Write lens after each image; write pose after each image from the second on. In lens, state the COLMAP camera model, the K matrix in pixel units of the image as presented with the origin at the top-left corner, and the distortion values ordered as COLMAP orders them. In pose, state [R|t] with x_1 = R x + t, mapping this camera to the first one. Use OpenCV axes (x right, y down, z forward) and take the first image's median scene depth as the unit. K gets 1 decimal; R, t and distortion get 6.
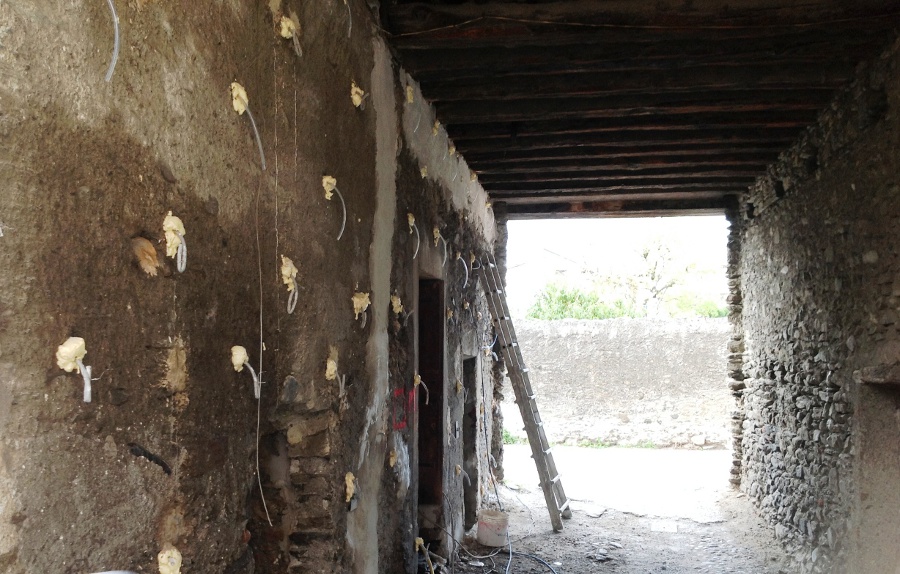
lens RADIAL K [[941.3, 0, 448.6], [0, 941.3, 355.6], [0, 0, 1]] dist [0.213845, -0.528356]
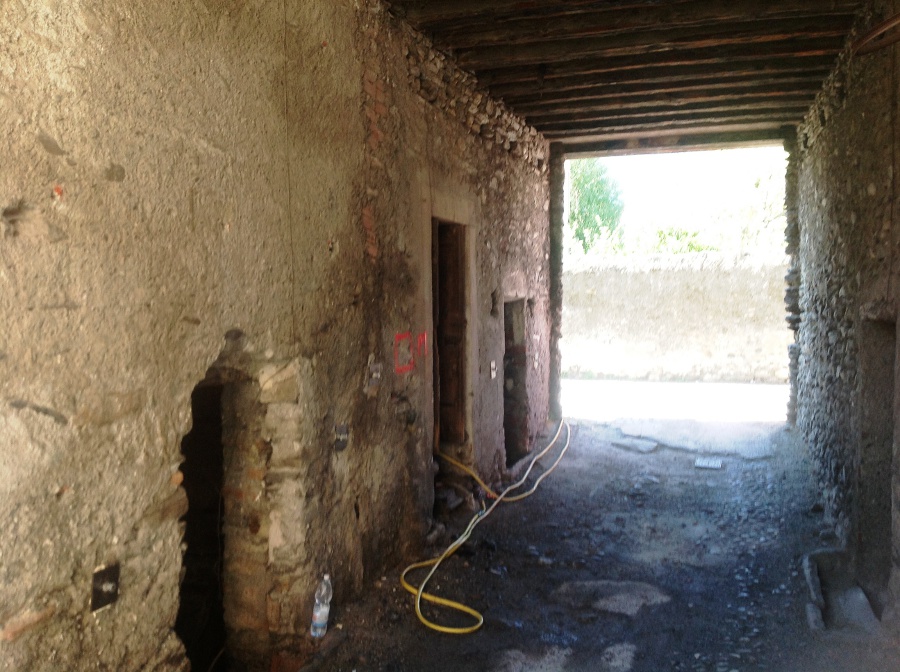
lens RADIAL K [[911.7, 0, 450.0], [0, 911.7, 336.0], [0, 0, 1]] dist [0.074072, -0.186820]
pose [[0.988863, -0.015558, -0.148014, 0.115459], [0.022763, 0.998630, 0.047113, -0.006112], [0.147079, -0.049958, 0.987862, 0.013022]]
